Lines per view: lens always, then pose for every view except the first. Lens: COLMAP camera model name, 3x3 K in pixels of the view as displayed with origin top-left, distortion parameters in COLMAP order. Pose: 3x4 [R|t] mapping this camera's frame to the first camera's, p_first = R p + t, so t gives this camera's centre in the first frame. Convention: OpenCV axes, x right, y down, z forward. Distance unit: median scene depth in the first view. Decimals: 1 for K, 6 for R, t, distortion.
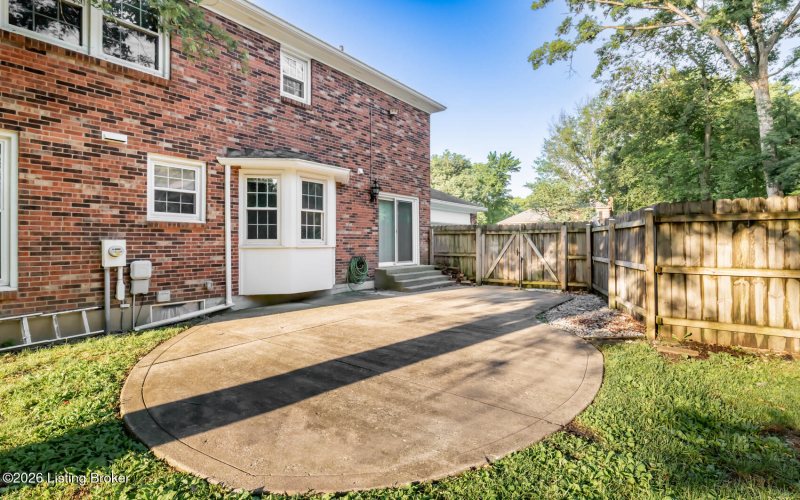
lens RADIAL K [[402.2, 0, 401.5], [0, 402.2, 241.9], [0, 0, 1]] dist [-0.004109, 0.001703]
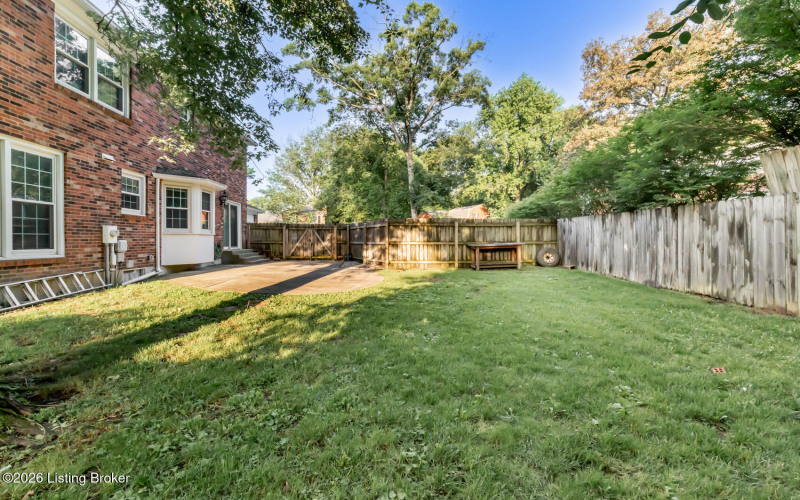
lens RADIAL K [[348.5, 0, 401.5], [0, 348.5, 243.1], [0, 0, 1]] dist [0.004242, -0.000607]
pose [[0.748407, -0.004024, 0.663228, -0.490367], [-0.002791, 0.999954, 0.009217, 0.029218], [-0.663234, -0.008749, 0.748361, -0.461079]]
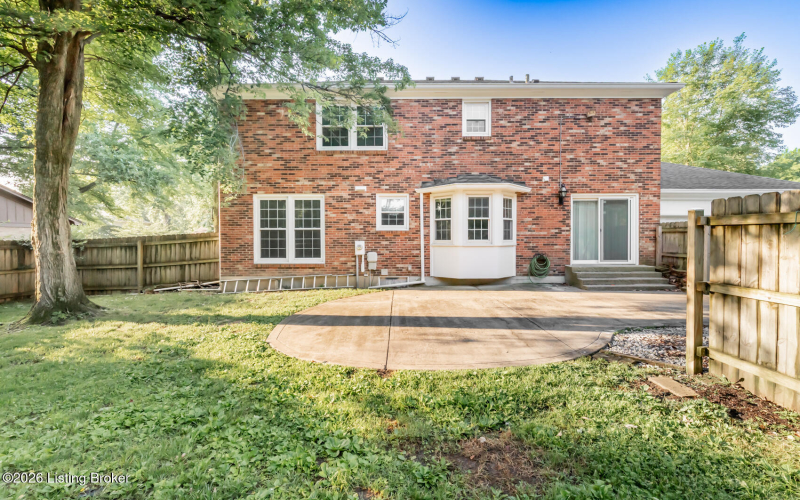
lens RADIAL K [[348.5, 0, 400.9], [0, 348.5, 245.2], [0, 0, 1]] dist [0.004242, -0.000607]
pose [[0.599425, 0.013464, -0.800317, 0.489989], [0.005391, 0.999768, 0.020857, -0.012276], [0.800413, -0.016817, 0.599214, 0.088942]]
